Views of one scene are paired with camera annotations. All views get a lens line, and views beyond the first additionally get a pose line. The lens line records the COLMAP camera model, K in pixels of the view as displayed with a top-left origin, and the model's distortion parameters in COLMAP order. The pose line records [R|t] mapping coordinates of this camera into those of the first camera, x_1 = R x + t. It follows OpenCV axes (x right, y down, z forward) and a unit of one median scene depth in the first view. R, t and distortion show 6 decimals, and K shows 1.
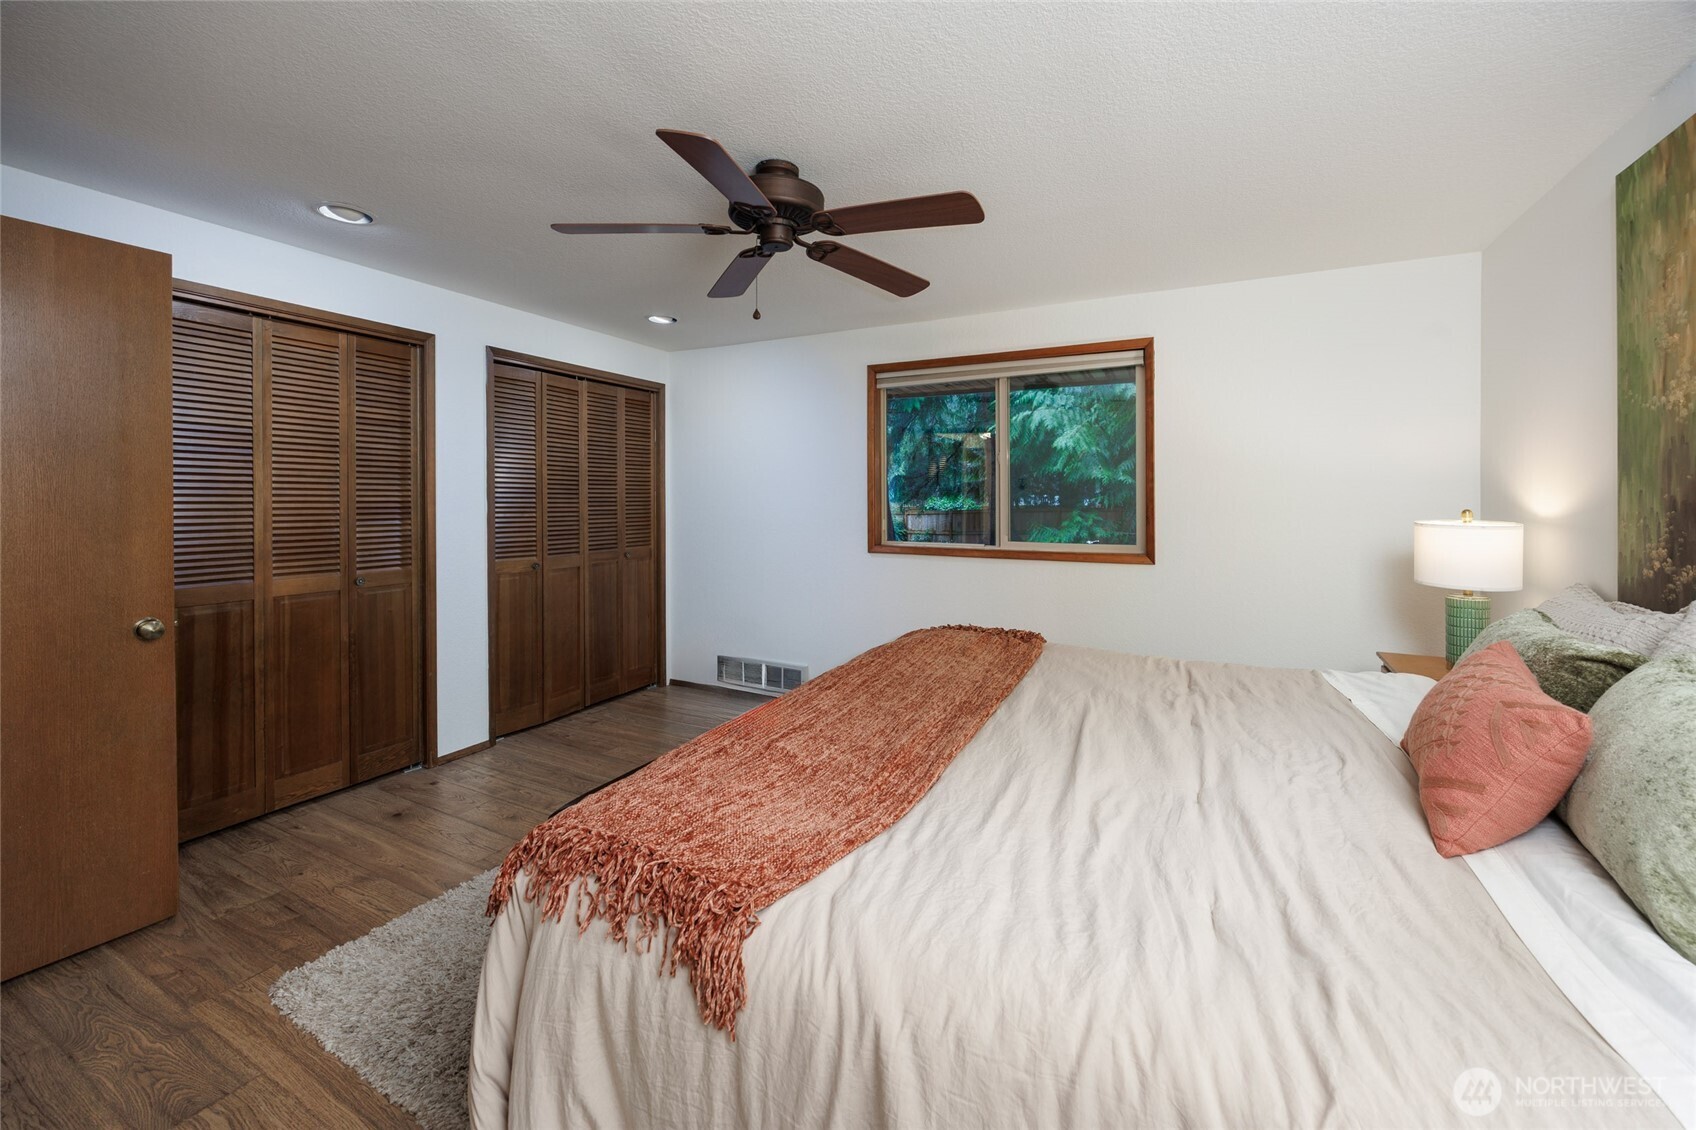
lens RADIAL K [[687.8, 0, 859.8], [0, 687.8, 499.8], [0, 0, 1]] dist [0.003465, 0.000247]
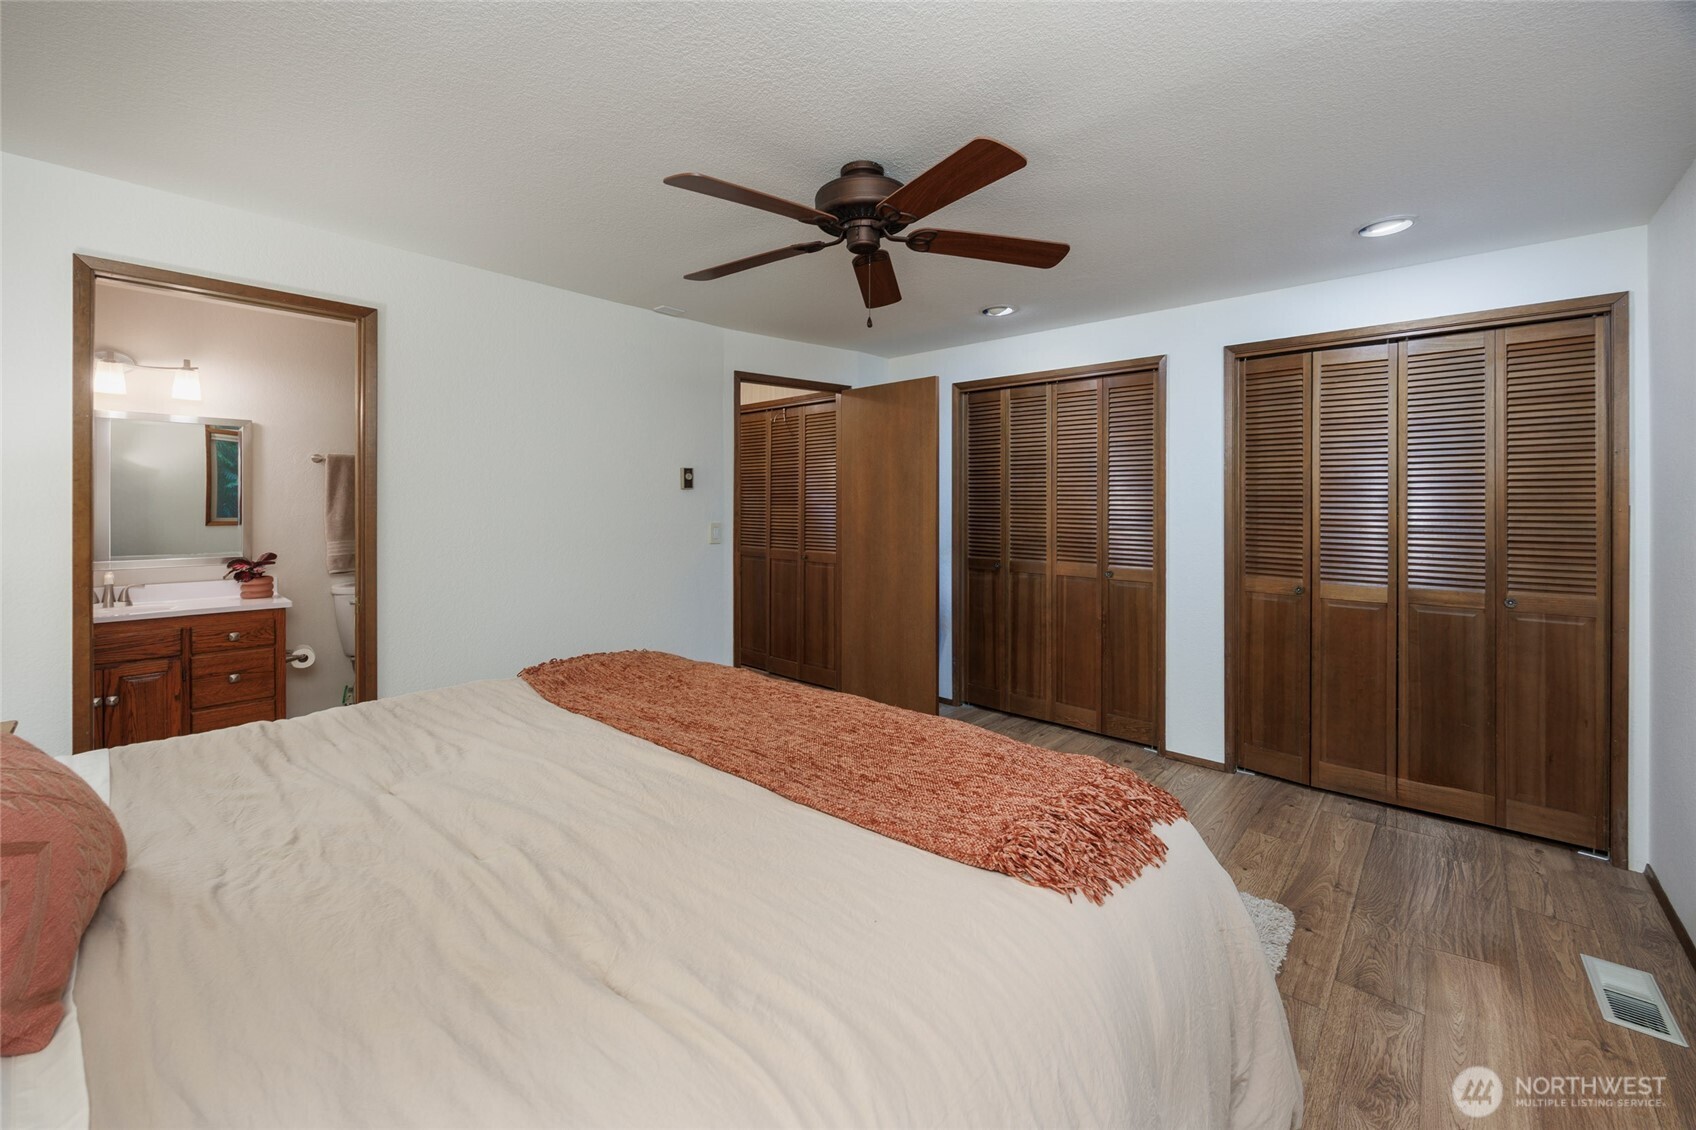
lens RADIAL K [[687.8, 0, 859.8], [0, 687.8, 499.8], [0, 0, 1]] dist [0.003465, 0.000247]
pose [[-0.270241, -0.007809, -0.962761, 0.546095], [-0.005644, 0.999963, -0.006527, -0.003515], [0.962776, 0.003670, -0.270275, 0.832612]]
